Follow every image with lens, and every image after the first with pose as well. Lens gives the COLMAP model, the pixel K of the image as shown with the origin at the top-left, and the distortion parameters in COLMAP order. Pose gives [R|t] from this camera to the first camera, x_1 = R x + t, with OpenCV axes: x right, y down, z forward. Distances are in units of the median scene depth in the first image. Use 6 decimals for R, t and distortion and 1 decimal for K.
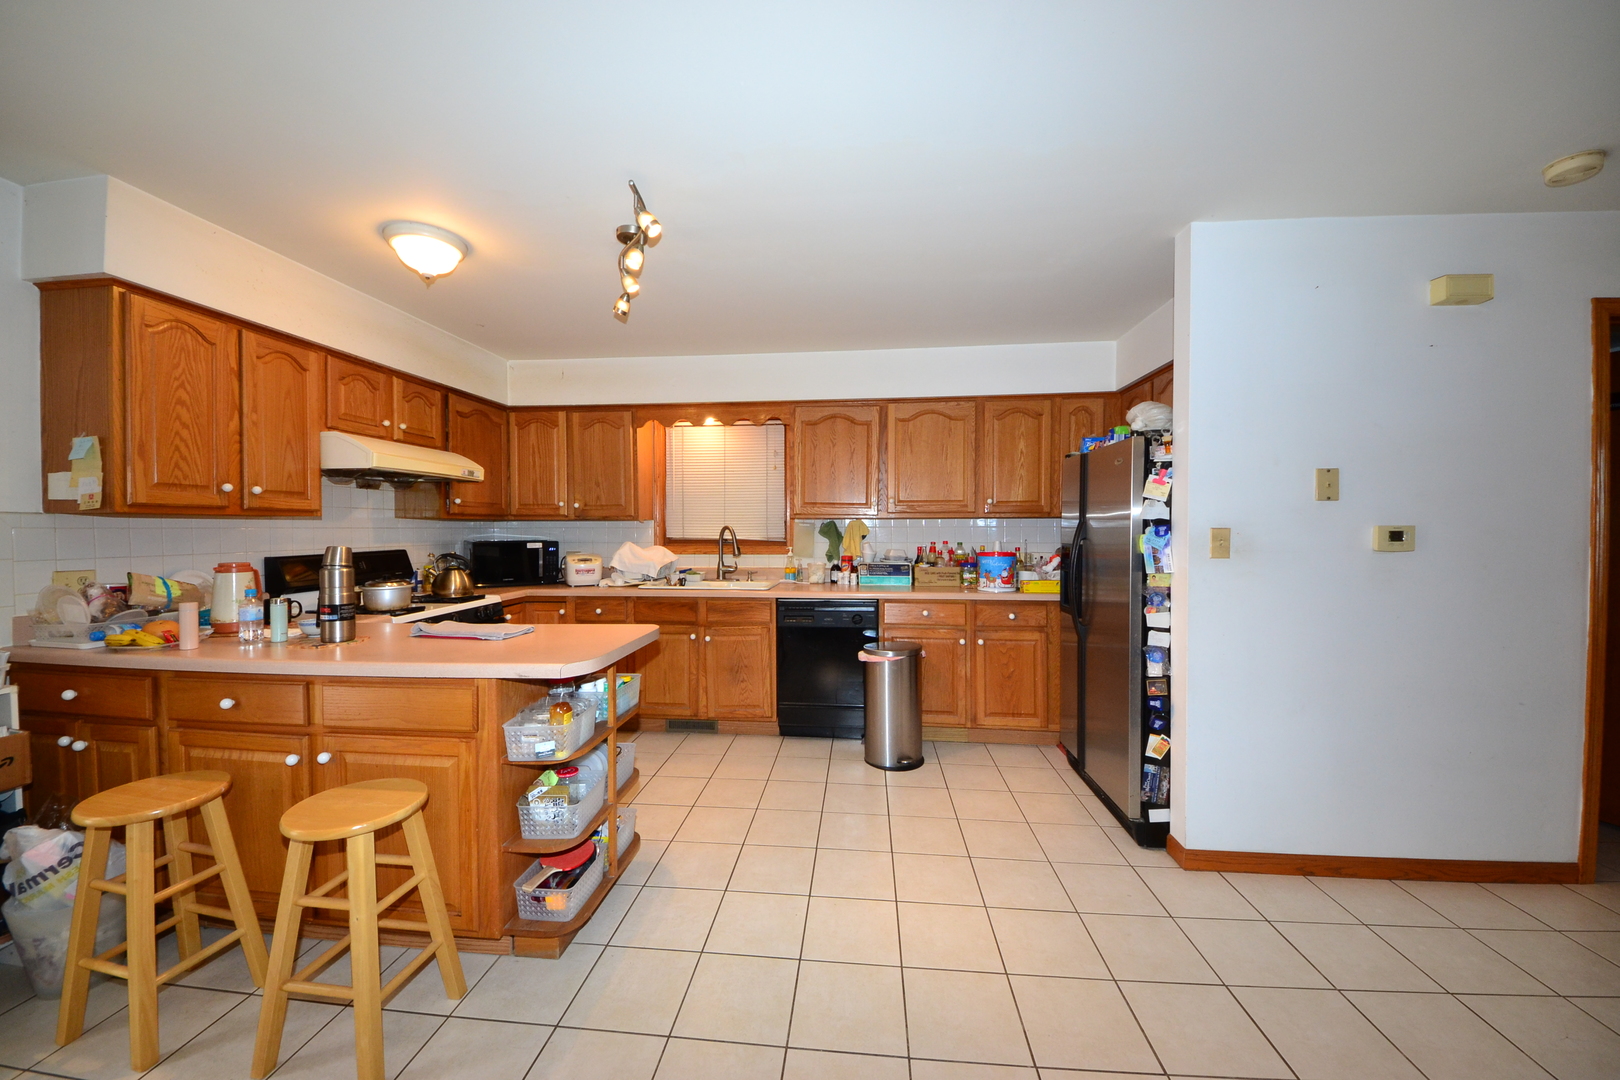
lens RADIAL K [[588.4, 0, 813.3], [0, 588.4, 538.8], [0, 0, 1]] dist [0.036212, -0.023265]
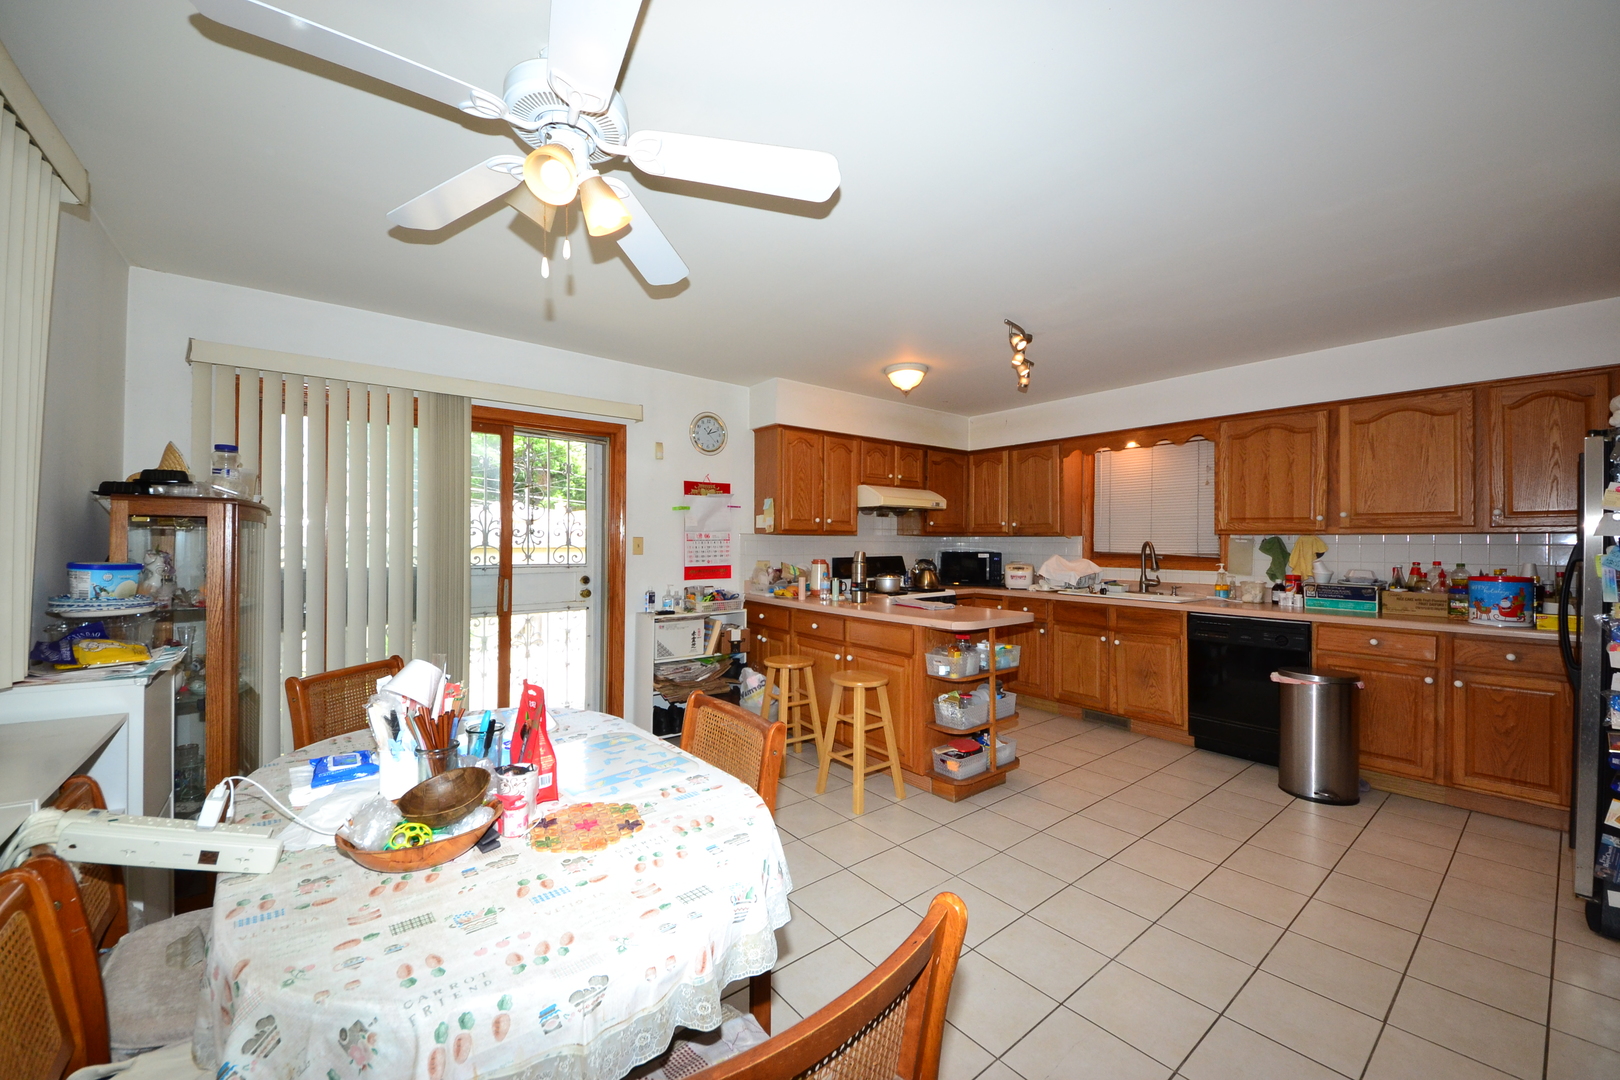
lens RADIAL K [[621.2, 0, 807.3], [0, 621.2, 537.6], [0, 0, 1]] dist [0.001422, -0.000002]
pose [[0.699406, 0.001352, -0.714724, 0.268938], [-0.020456, 0.999626, -0.018127, 0.004745], [0.714432, 0.027299, 0.699172, -0.266981]]
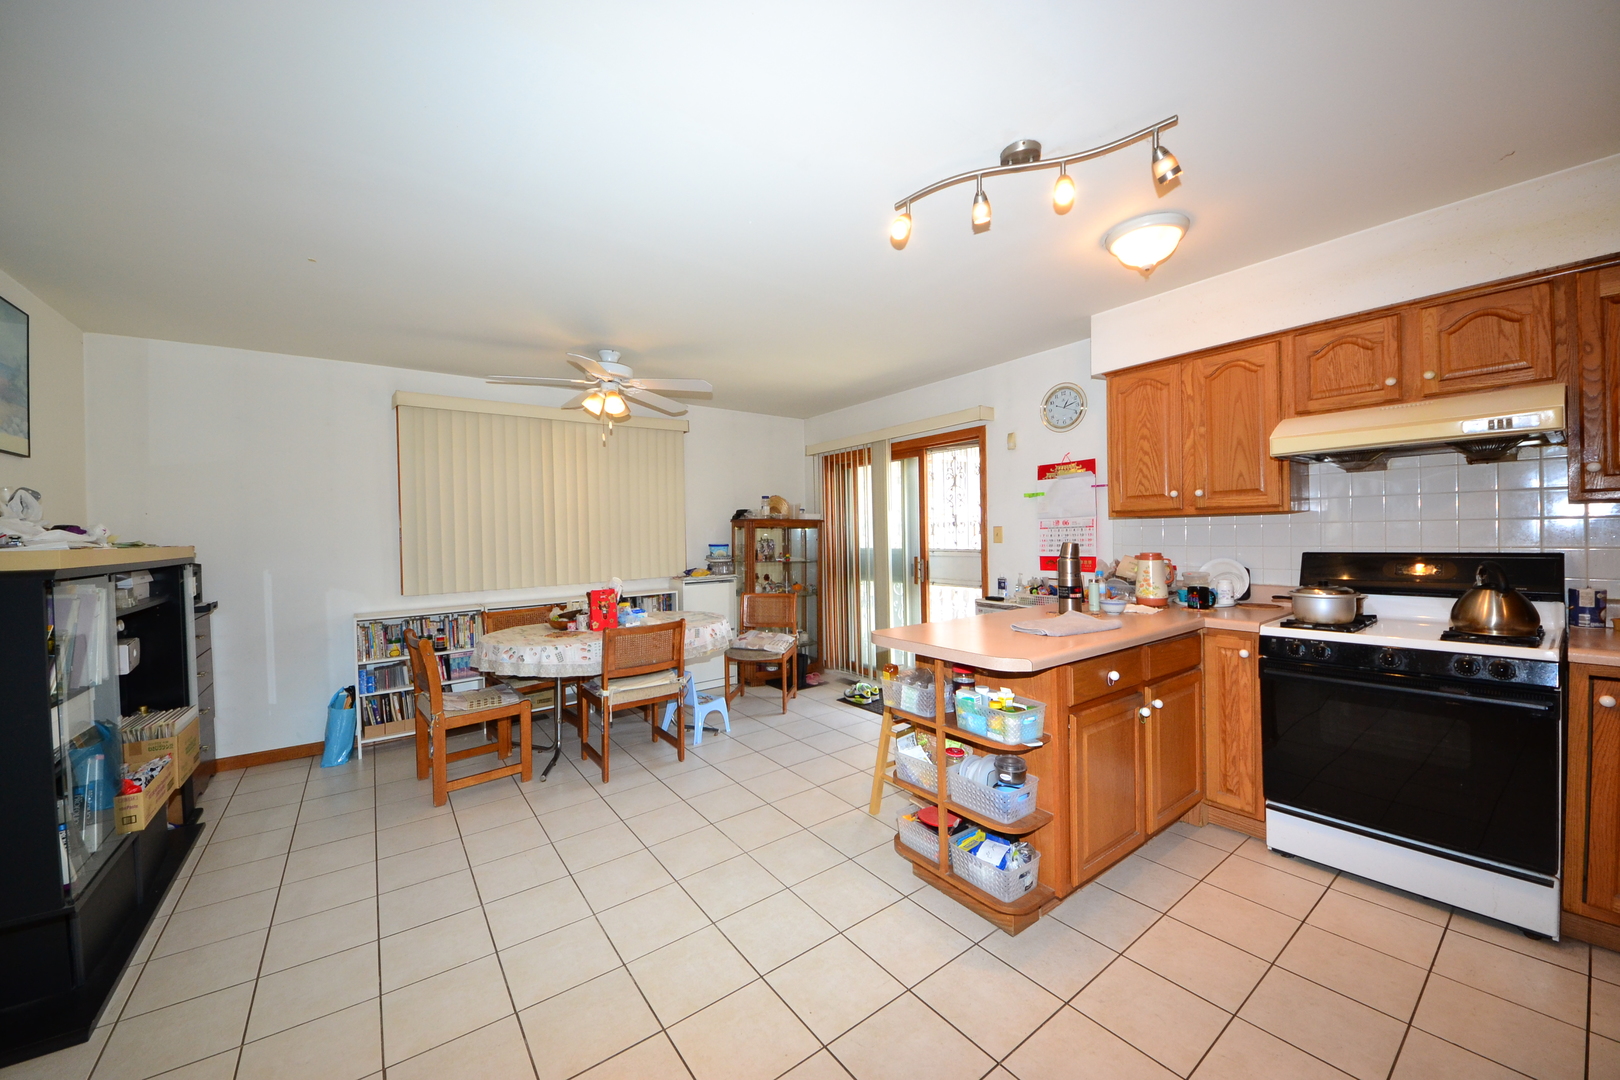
lens RADIAL K [[588.4, 0, 813.3], [0, 588.4, 538.8], [0, 0, 1]] dist [0.036212, -0.023265]
pose [[-0.740389, 0.027805, -0.671603, 0.282069], [0.013329, 0.999555, 0.026688, -0.022315], [0.672046, 0.010807, -0.740430, 0.917614]]
